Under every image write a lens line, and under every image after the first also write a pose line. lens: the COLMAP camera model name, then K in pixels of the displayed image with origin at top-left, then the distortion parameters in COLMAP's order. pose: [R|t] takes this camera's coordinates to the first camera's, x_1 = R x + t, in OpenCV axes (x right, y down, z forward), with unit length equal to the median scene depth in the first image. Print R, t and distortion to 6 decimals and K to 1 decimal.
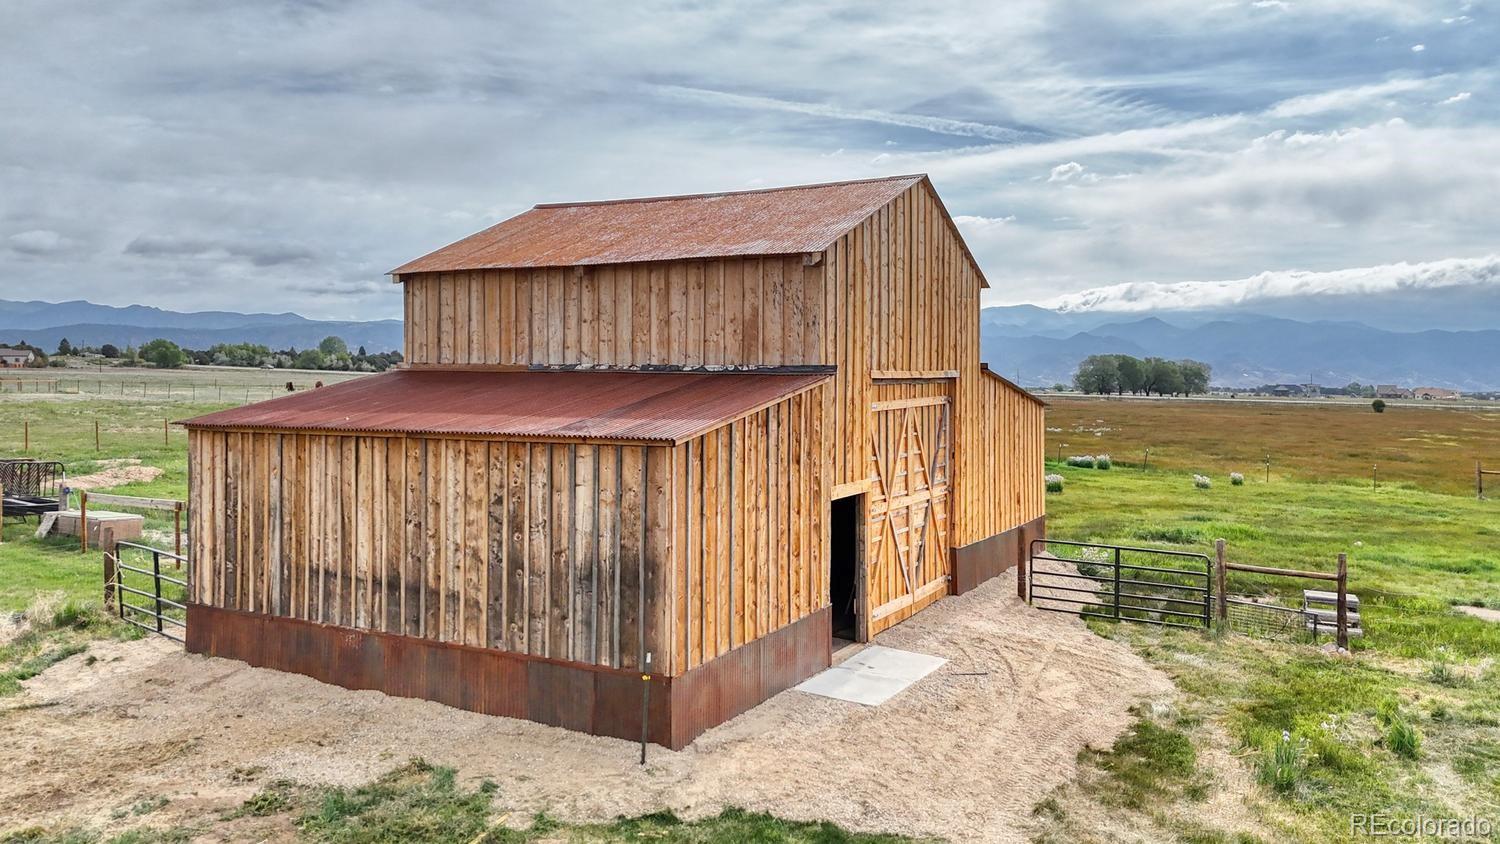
lens RADIAL K [[1135.6, 0, 751.7], [0, 1135.6, 371.8], [0, 0, 1]] dist [0.034013, -0.000693]
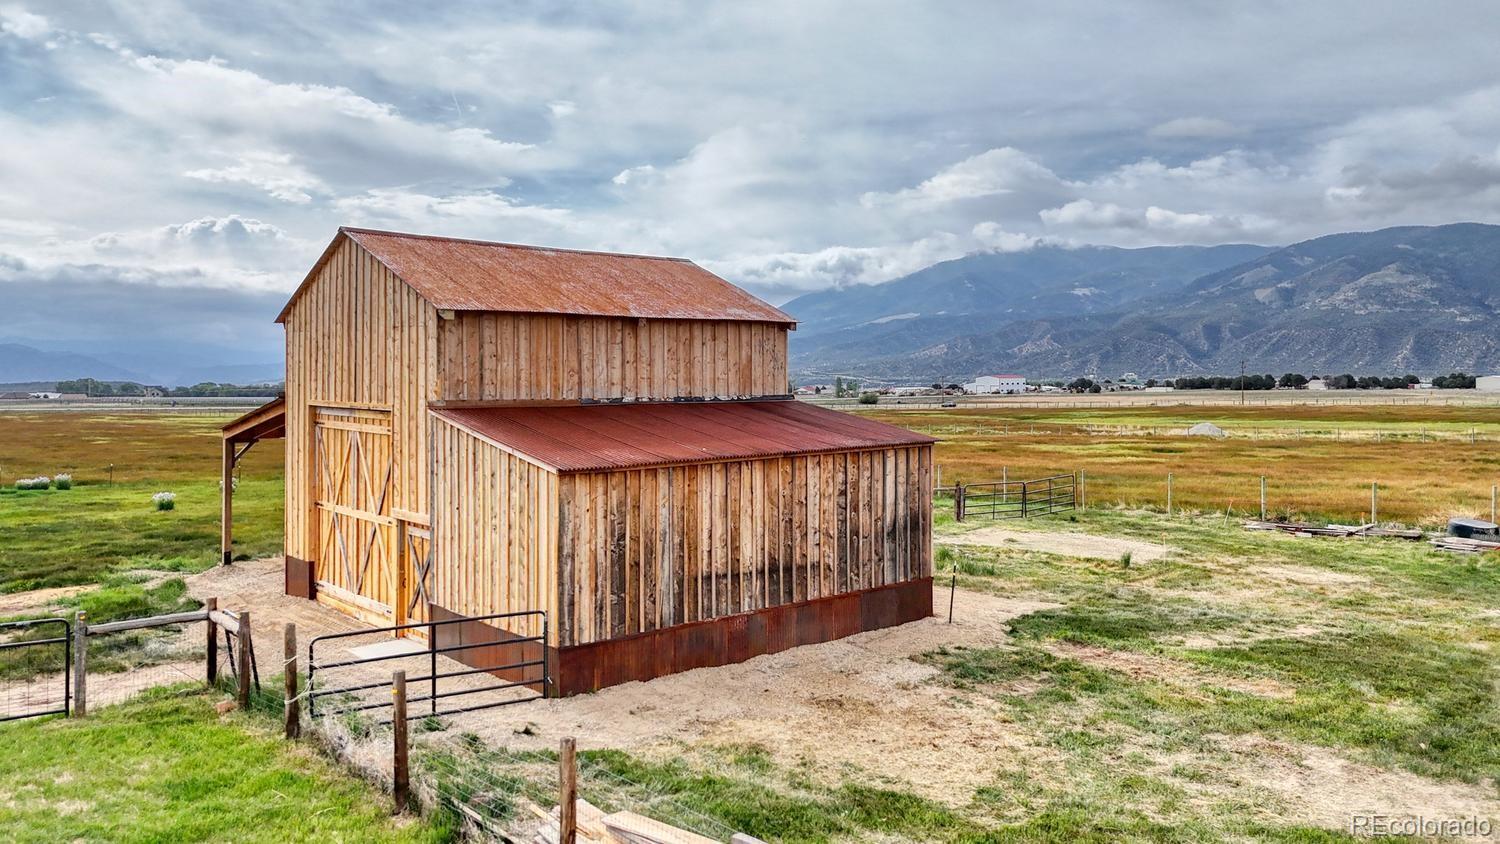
lens RADIAL K [[1106.9, 0, 759.1], [0, 1106.9, 422.0], [0, 0, 1]] dist [0.047776, -0.049905]
pose [[0.338697, -0.047275, 0.939707, -1.455889], [0.006577, 0.998831, 0.047879, -0.043676], [-0.940873, -0.010036, 0.338612, 0.561618]]
